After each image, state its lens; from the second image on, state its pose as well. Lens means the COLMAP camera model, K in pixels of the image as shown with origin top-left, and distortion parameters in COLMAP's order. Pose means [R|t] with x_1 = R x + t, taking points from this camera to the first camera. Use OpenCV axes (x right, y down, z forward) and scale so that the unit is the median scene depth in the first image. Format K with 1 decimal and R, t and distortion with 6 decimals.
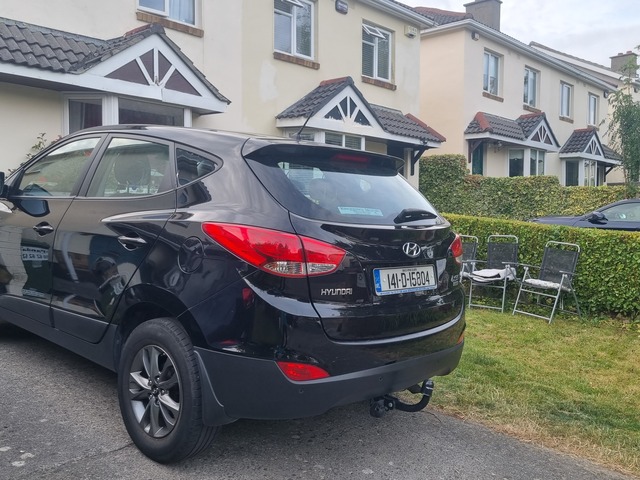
lens RADIAL K [[633.9, 0, 320.0], [0, 633.9, 240.0], [0, 0, 1]] dist [0.017607, 0.019745]
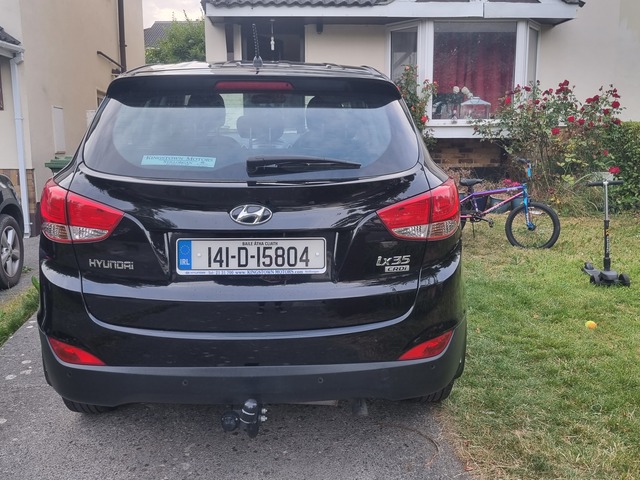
lens RADIAL K [[633.9, 0, 320.0], [0, 633.9, 240.0], [0, 0, 1]] dist [0.017607, 0.019745]
pose [[0.714627, 0.088844, -0.693841, 0.307583], [-0.008953, 0.992982, 0.117926, -0.018261], [0.699448, -0.078061, 0.710407, 0.248129]]
